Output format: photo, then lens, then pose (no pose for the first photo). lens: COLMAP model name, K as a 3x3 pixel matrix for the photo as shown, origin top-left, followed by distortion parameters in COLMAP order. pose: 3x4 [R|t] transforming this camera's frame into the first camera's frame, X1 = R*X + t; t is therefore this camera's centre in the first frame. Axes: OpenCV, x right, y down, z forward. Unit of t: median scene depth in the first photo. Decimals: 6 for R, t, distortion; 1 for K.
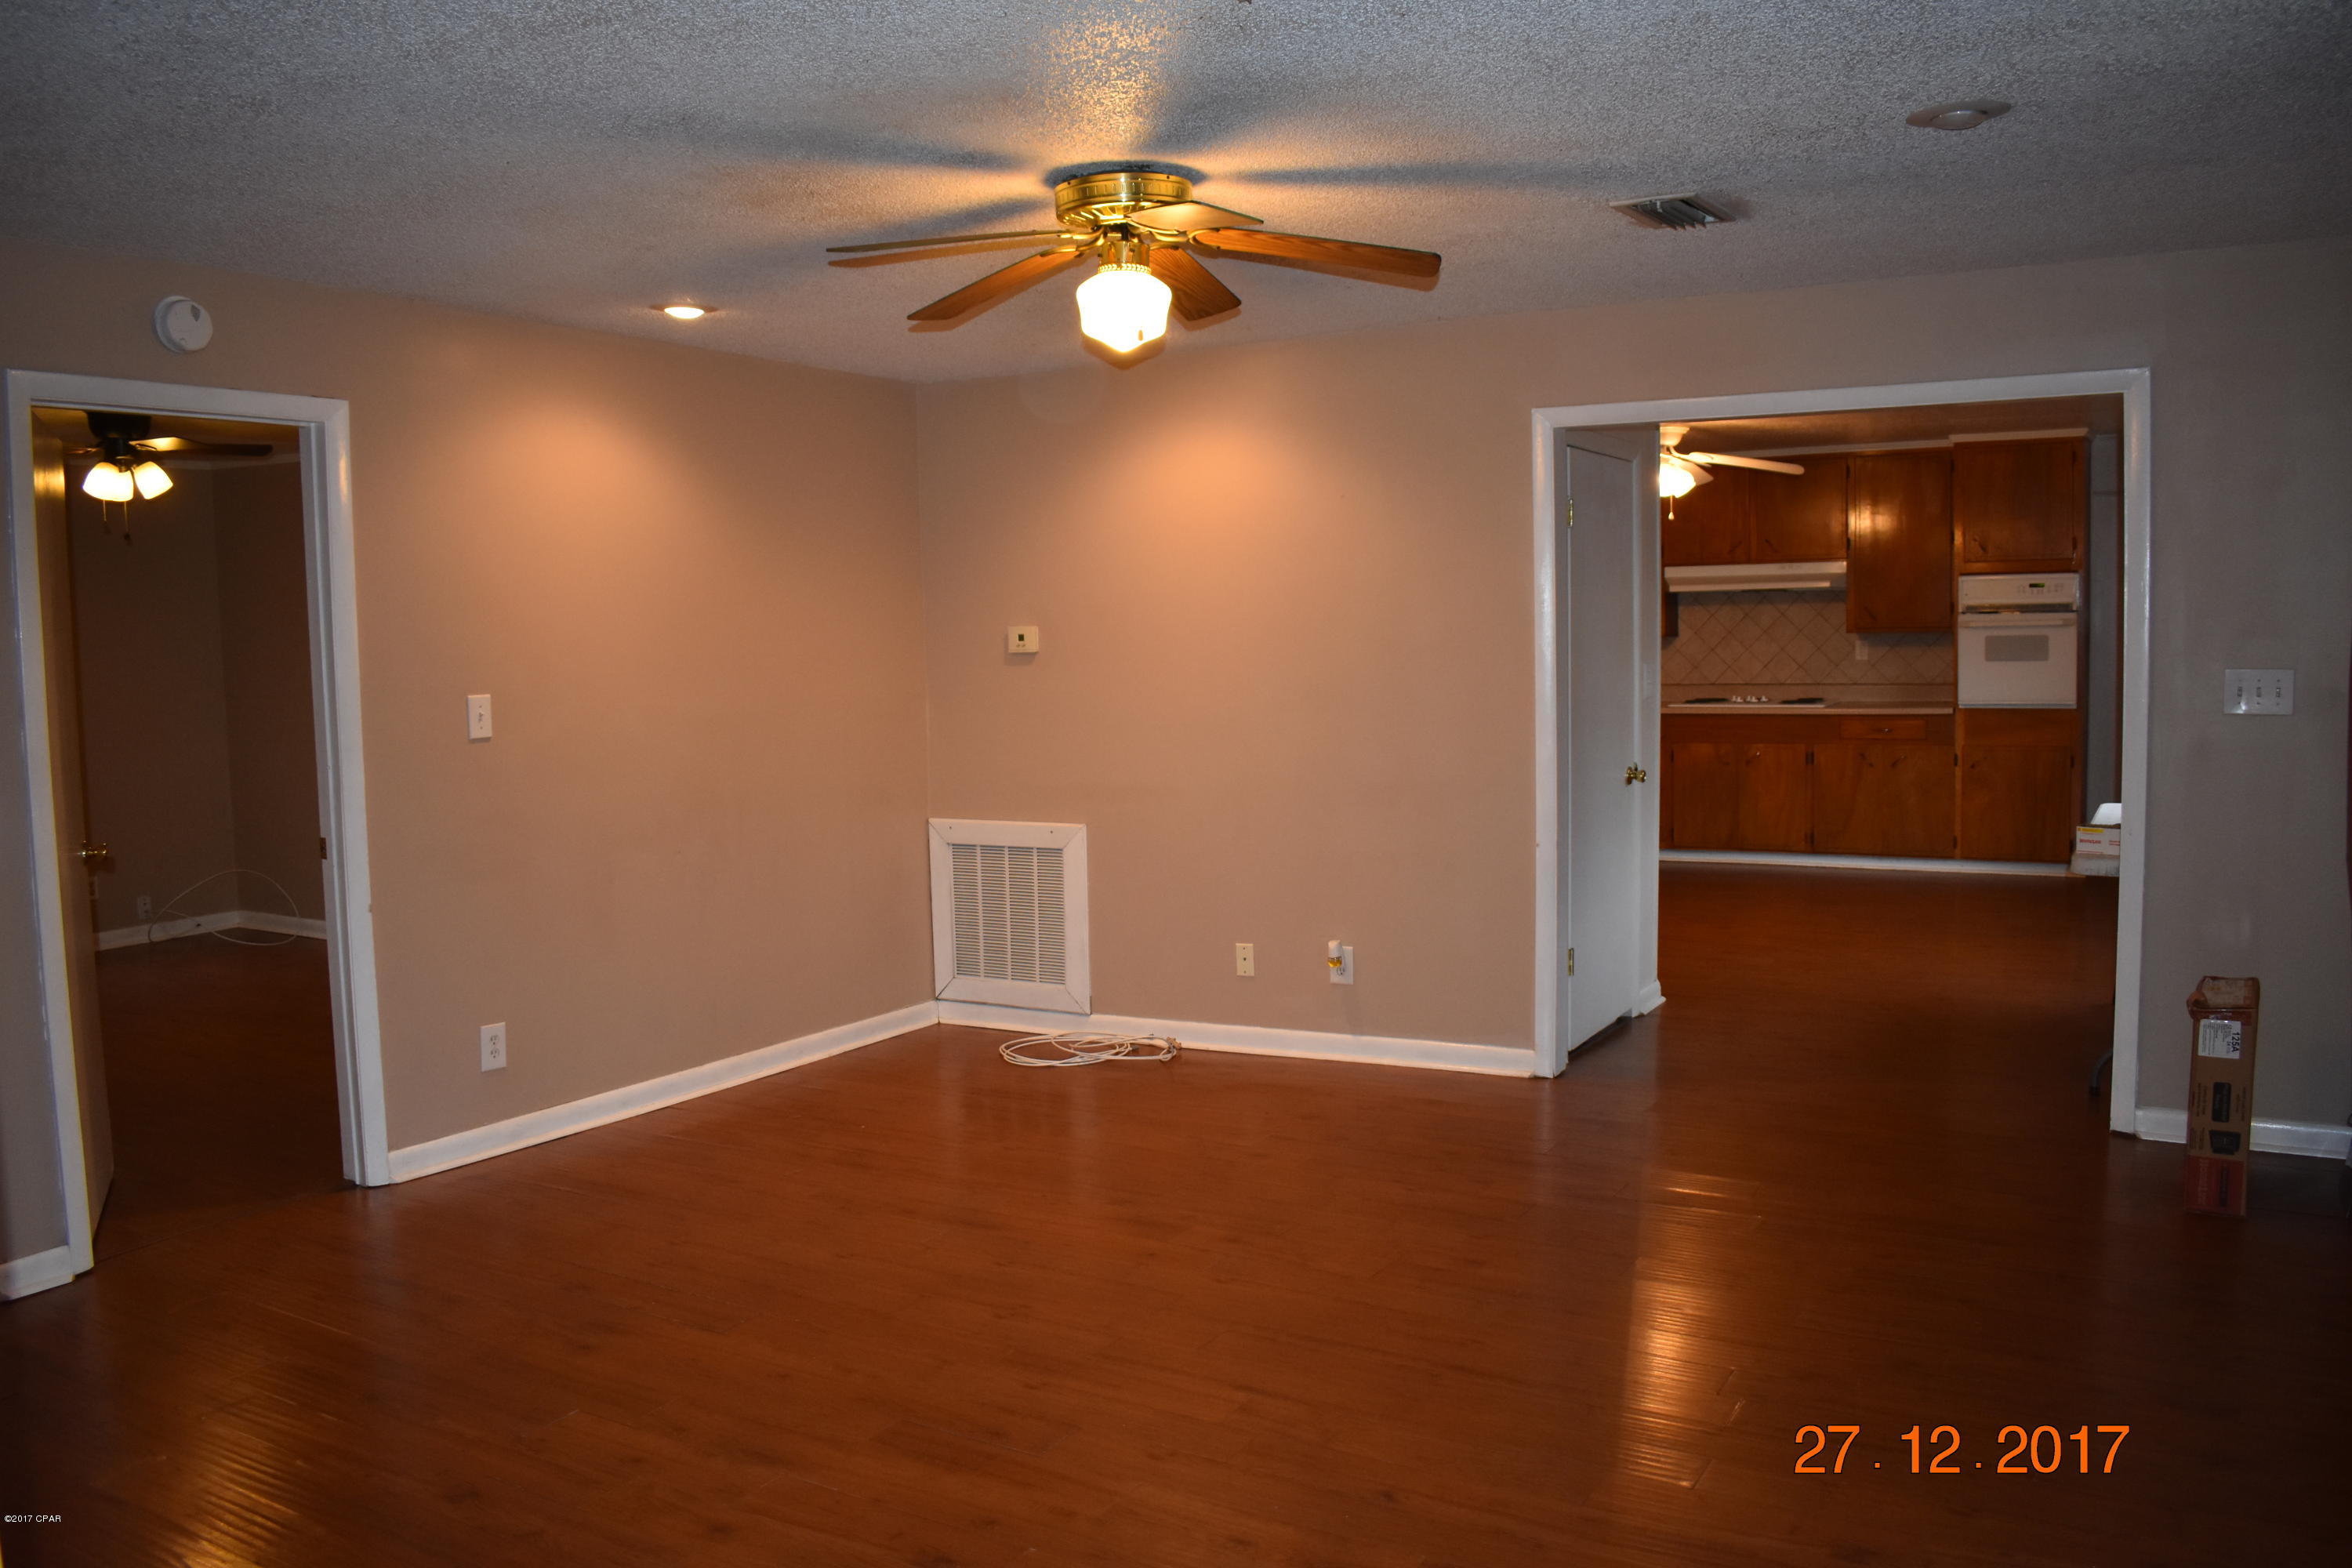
lens RADIAL K [[1848.6, 0, 1176.0], [0, 1848.6, 784.0], [0, 0, 1]] dist [-0.089852, 0.009432]
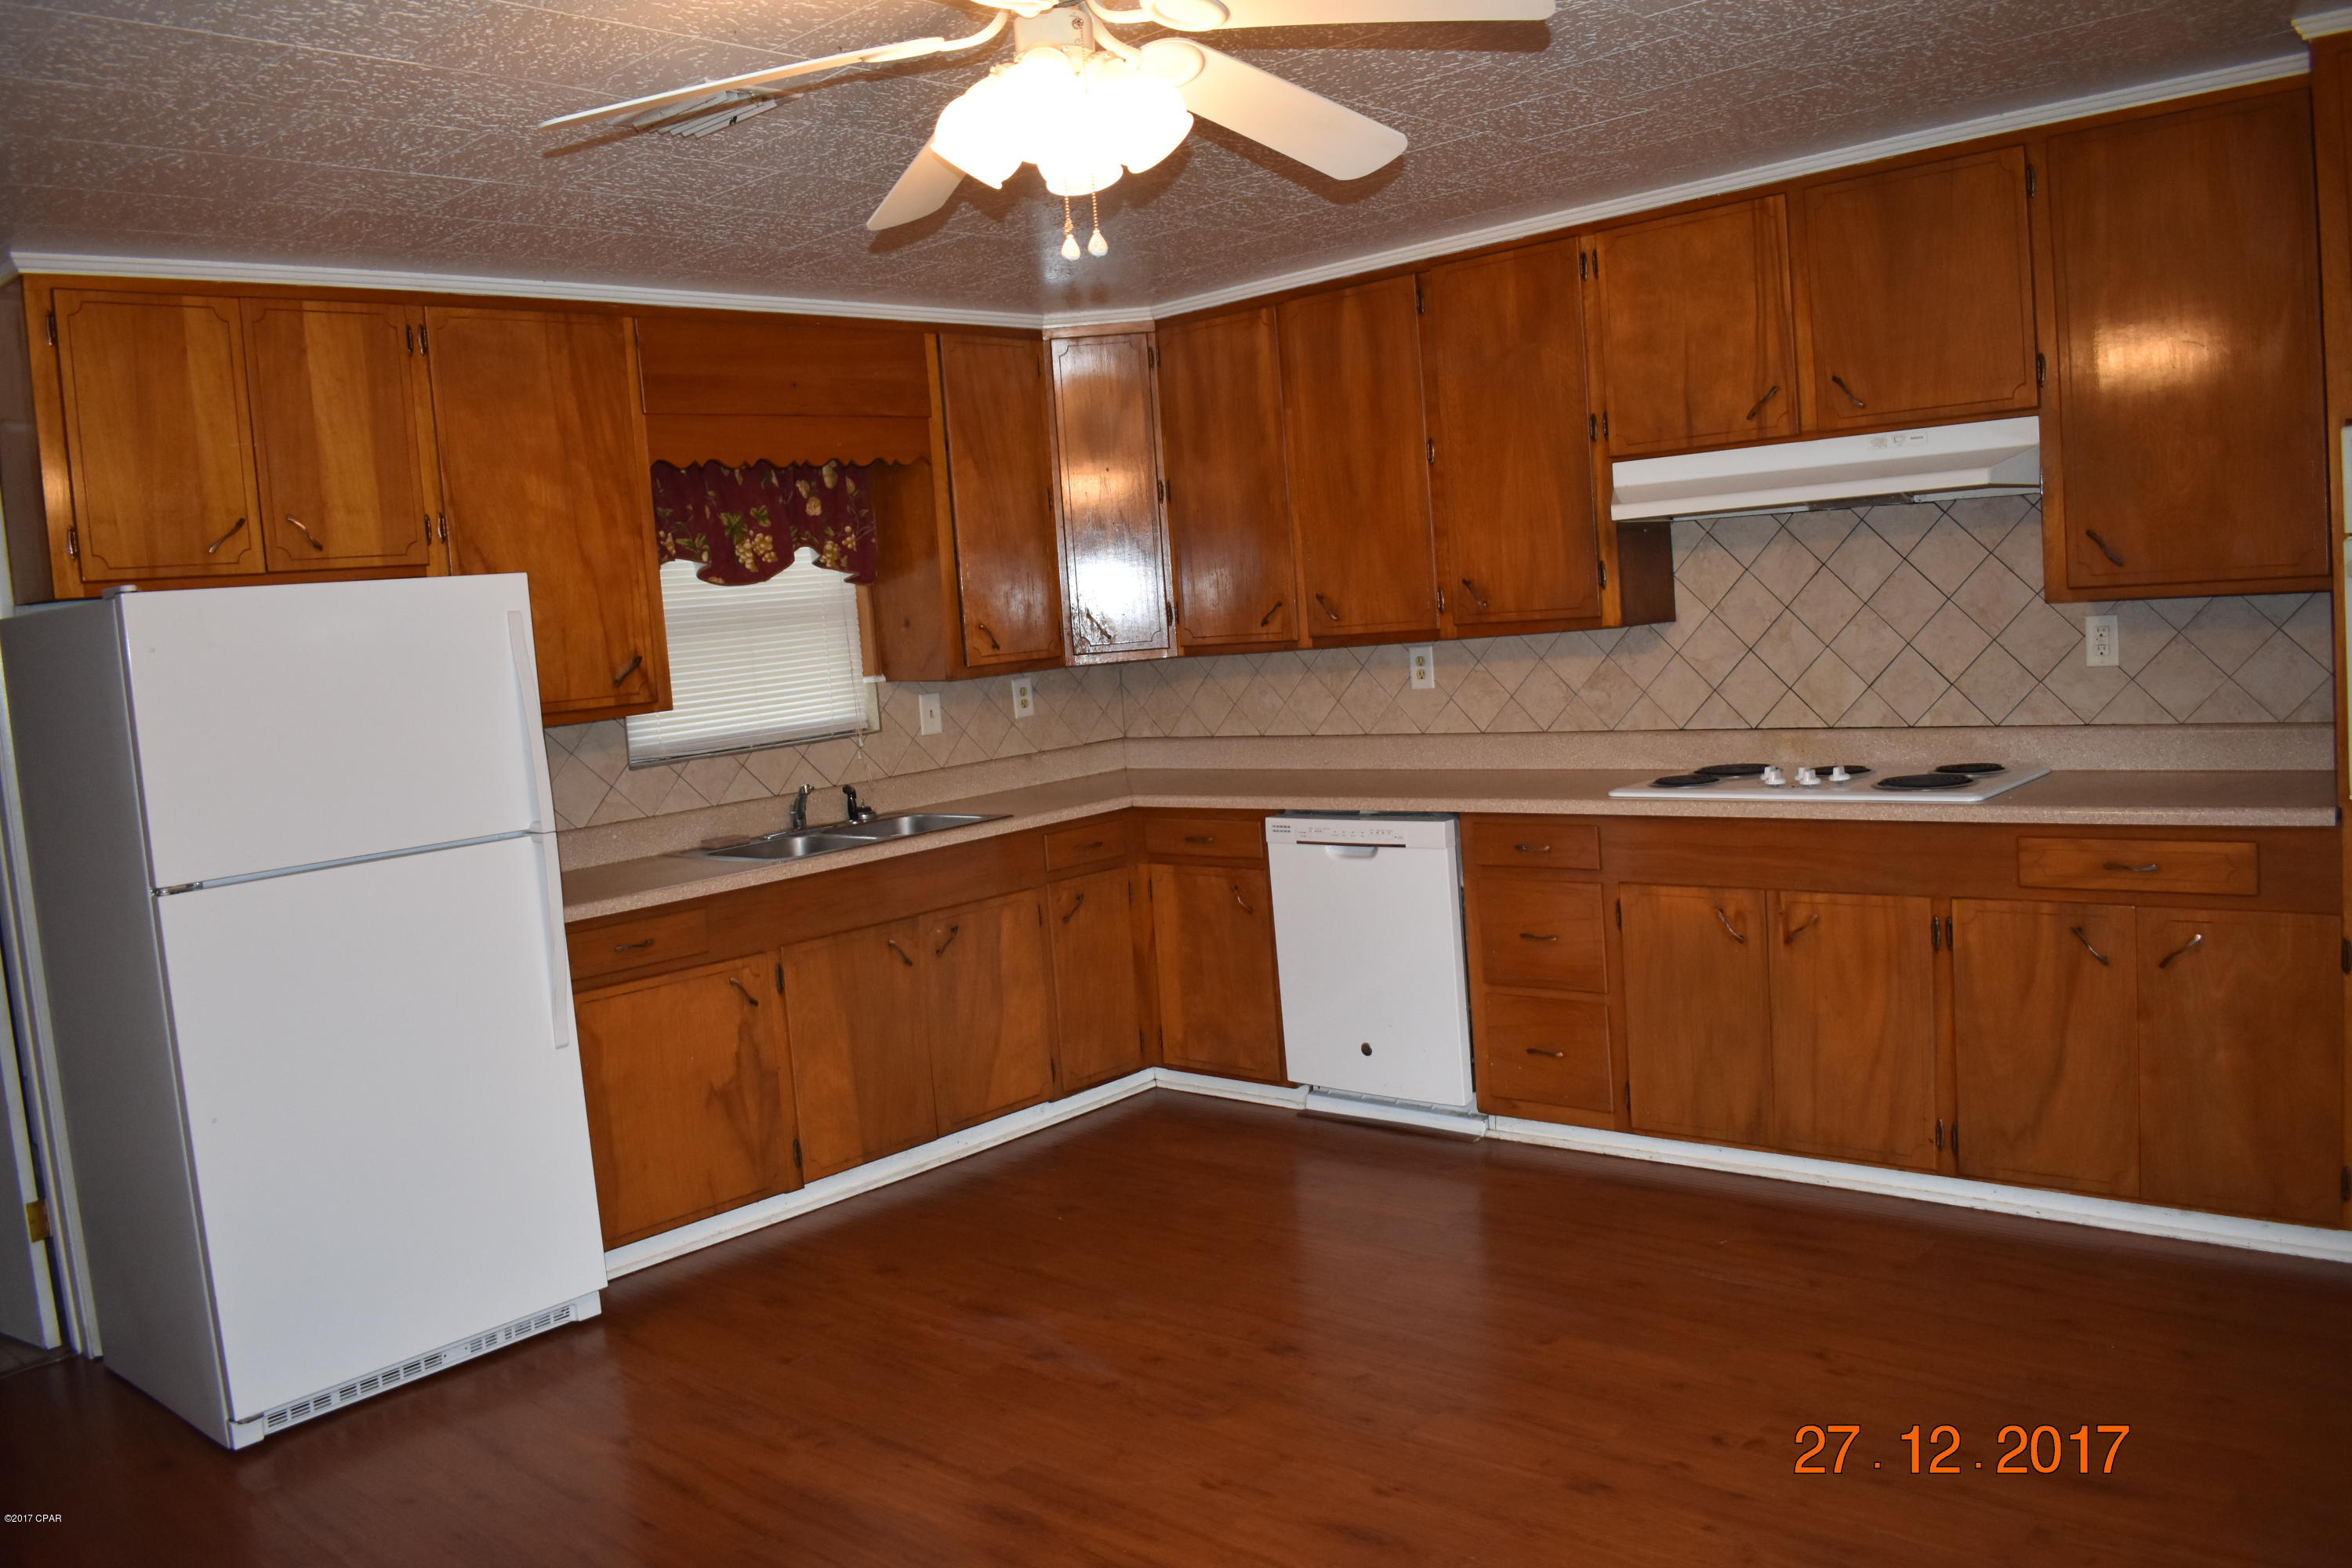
lens RADIAL K [[1848.6, 0, 1176.0], [0, 1848.6, 784.0], [0, 0, 1]] dist [-0.089852, 0.009432]
pose [[0.974539, -0.027249, -0.222558, 0.274518], [0.031571, 0.999375, 0.015885, -0.056470], [0.221986, -0.022507, 0.974790, 0.591346]]
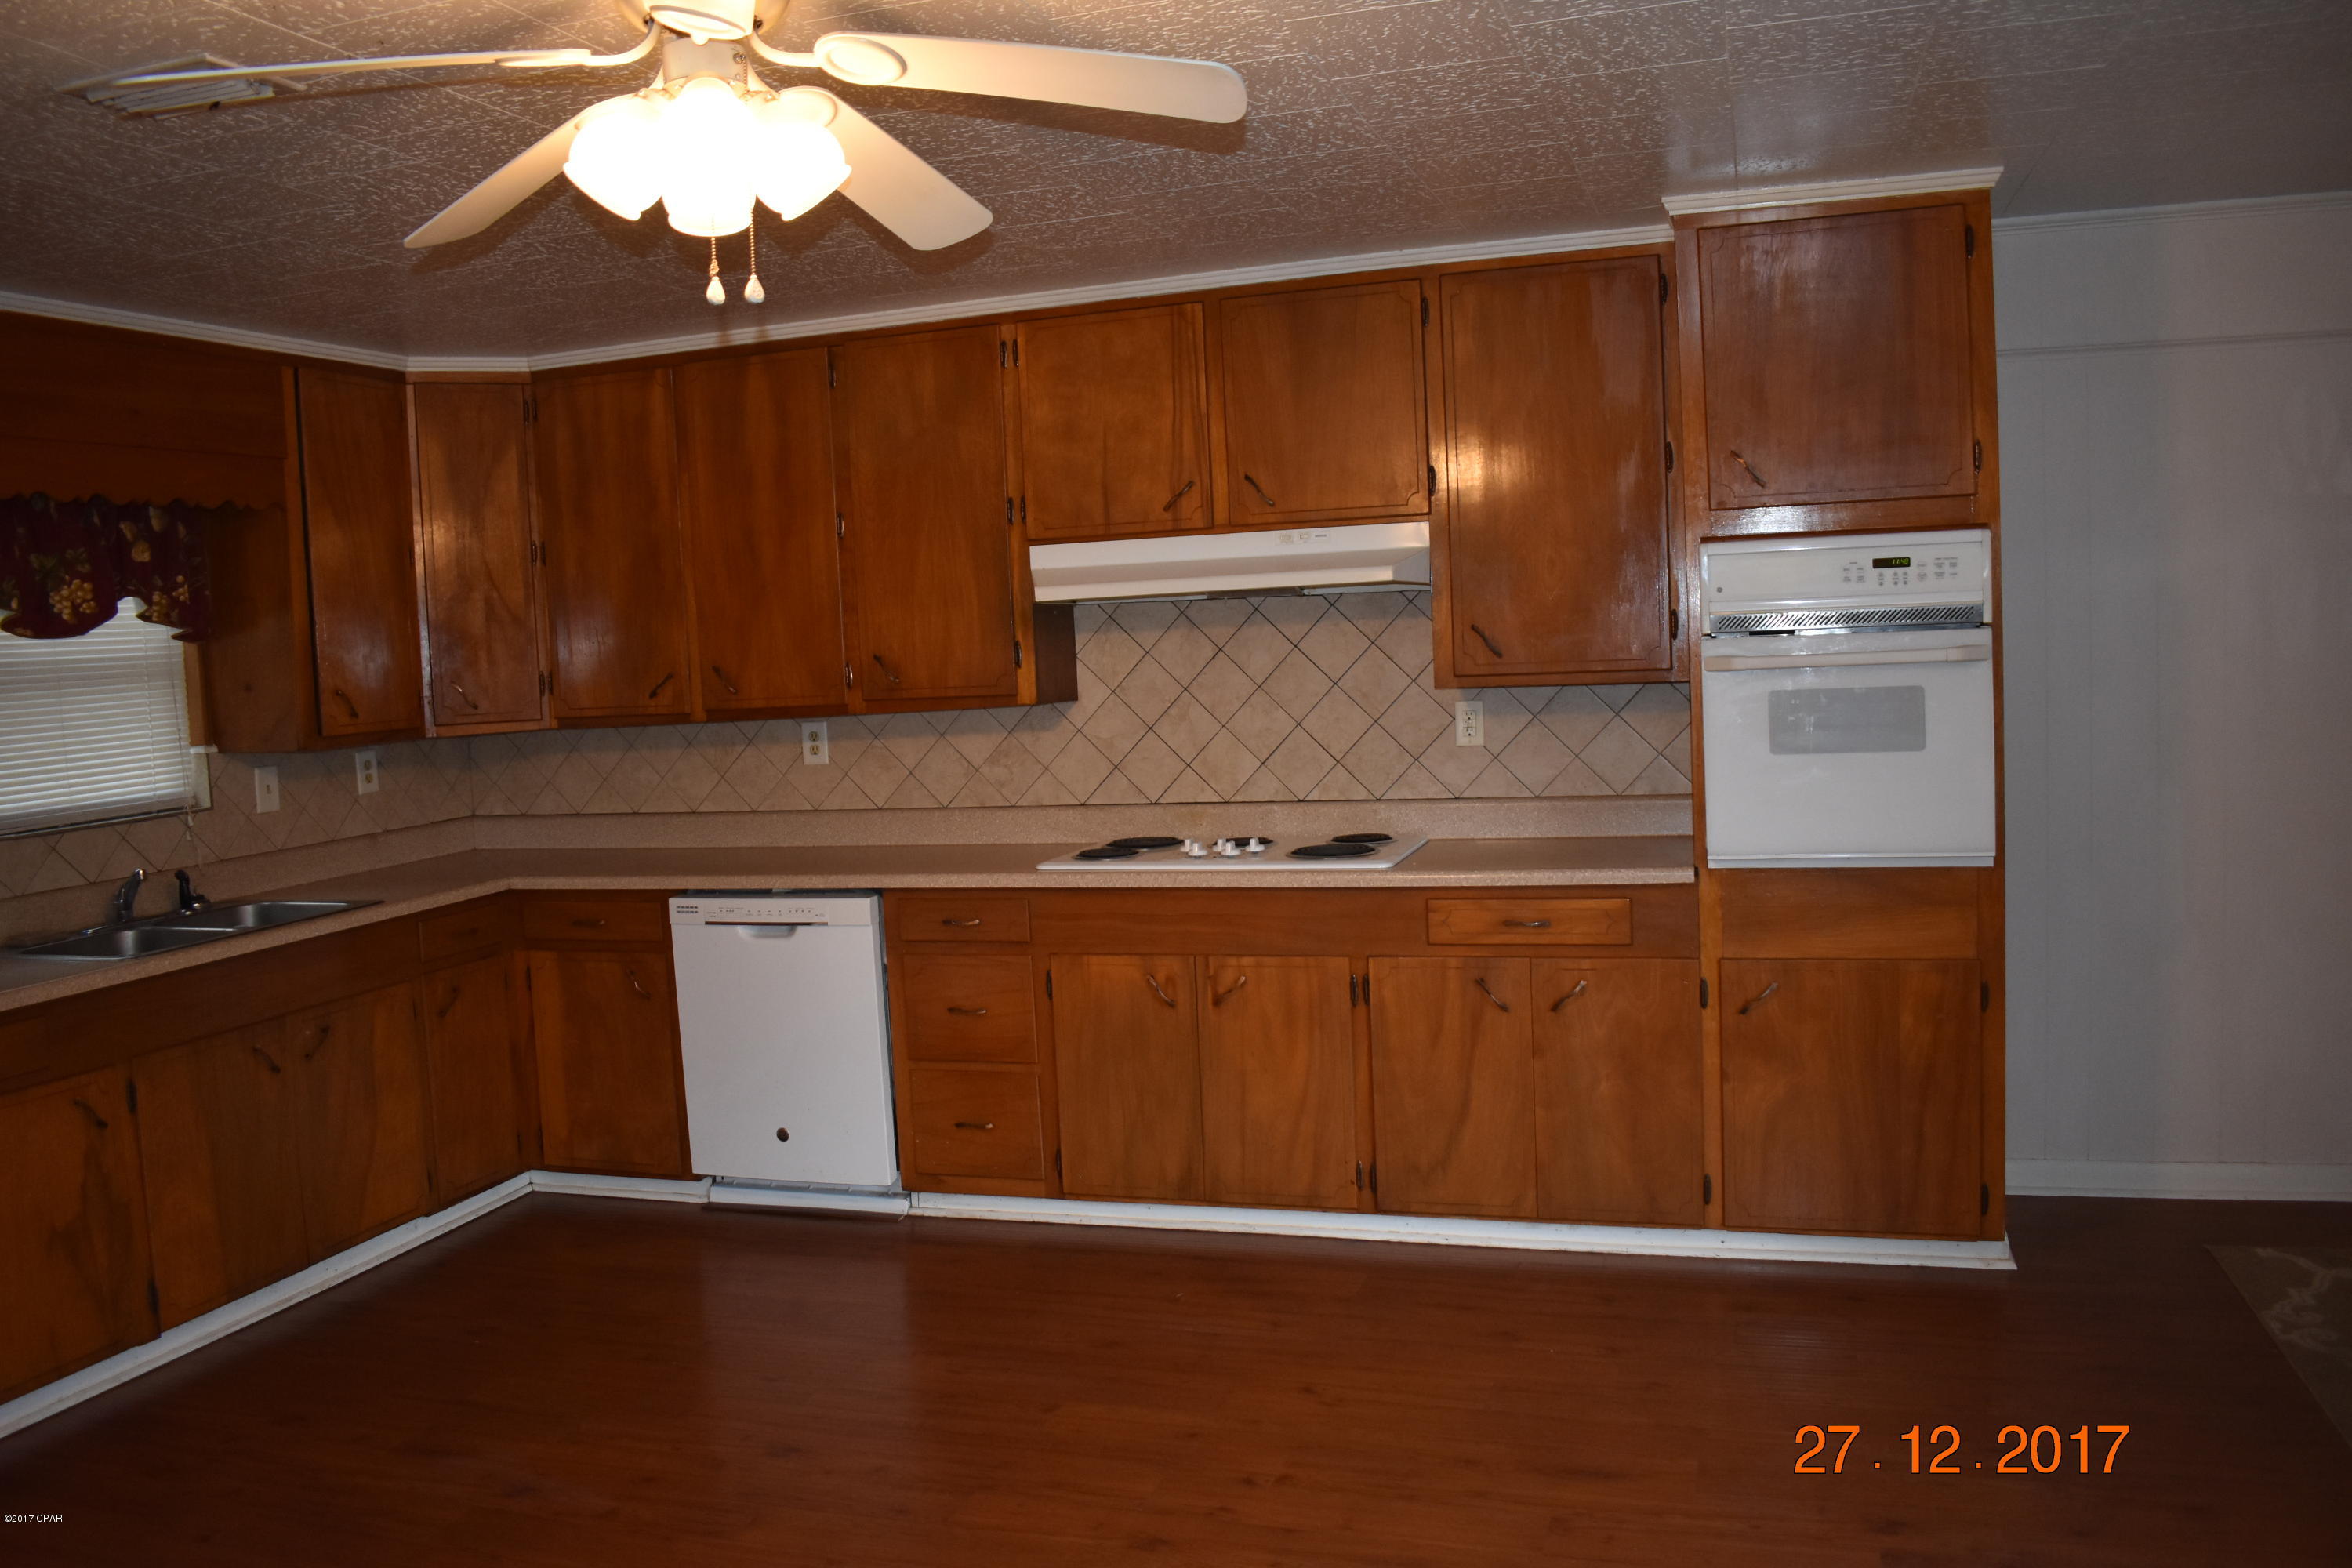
lens RADIAL K [[1848.6, 0, 1176.0], [0, 1848.6, 784.0], [0, 0, 1]] dist [-0.089852, 0.009432]
pose [[0.978751, -0.034240, 0.202172, 0.220962], [0.037504, 0.999220, -0.012336, -0.057354], [-0.201592, 0.019656, 0.979272, 0.592674]]
